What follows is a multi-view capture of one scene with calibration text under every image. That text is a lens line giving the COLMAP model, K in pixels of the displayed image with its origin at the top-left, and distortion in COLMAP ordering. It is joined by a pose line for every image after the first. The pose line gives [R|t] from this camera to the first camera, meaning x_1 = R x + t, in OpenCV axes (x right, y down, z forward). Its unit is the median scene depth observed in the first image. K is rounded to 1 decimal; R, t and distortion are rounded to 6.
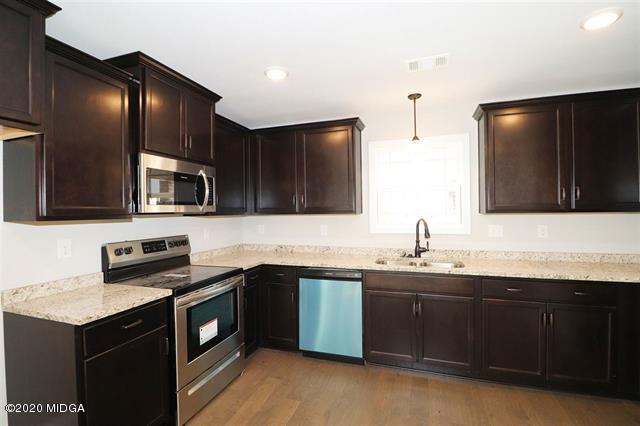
lens RADIAL K [[299.1, 0, 323.5], [0, 299.1, 212.6], [0, 0, 1]] dist [0.003900, -0.001341]
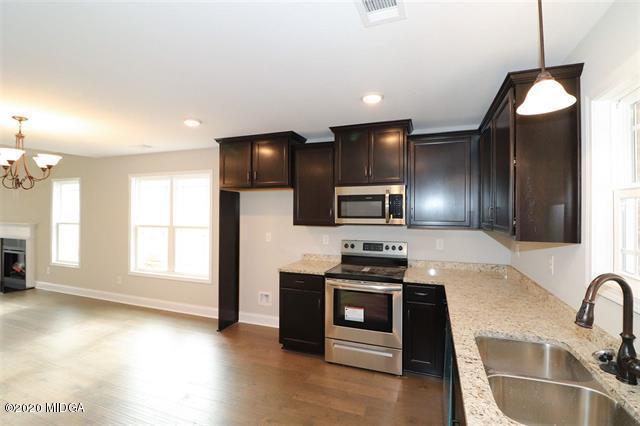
lens RADIAL K [[299.1, 0, 305.0], [0, 299.1, 205.6], [0, 0, 1]] dist [0.003900, -0.001341]
pose [[-0.058251, -0.006010, -0.998284, 0.801954], [-0.002172, 0.999980, -0.005894, -0.066619], [0.998300, 0.001825, -0.058263, 0.715197]]
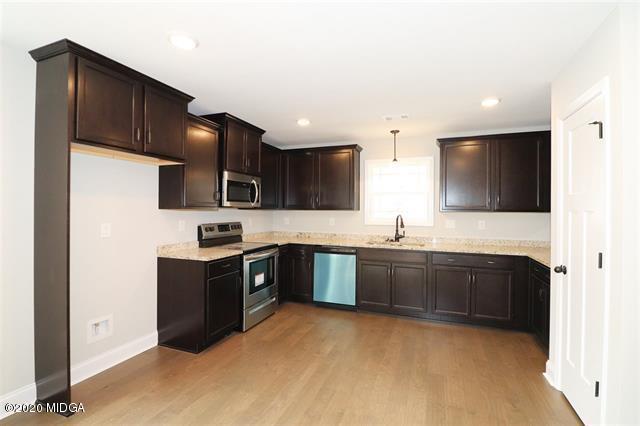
lens RADIAL K [[299.1, 0, 318.6], [0, 299.1, 211.1], [0, 0, 1]] dist [0.003900, -0.001341]
pose [[0.998340, 0.021207, -0.053544, 0.016066], [-0.021353, 0.999770, -0.002162, 0.015692], [0.053486, 0.003302, 0.998563, -0.512883]]
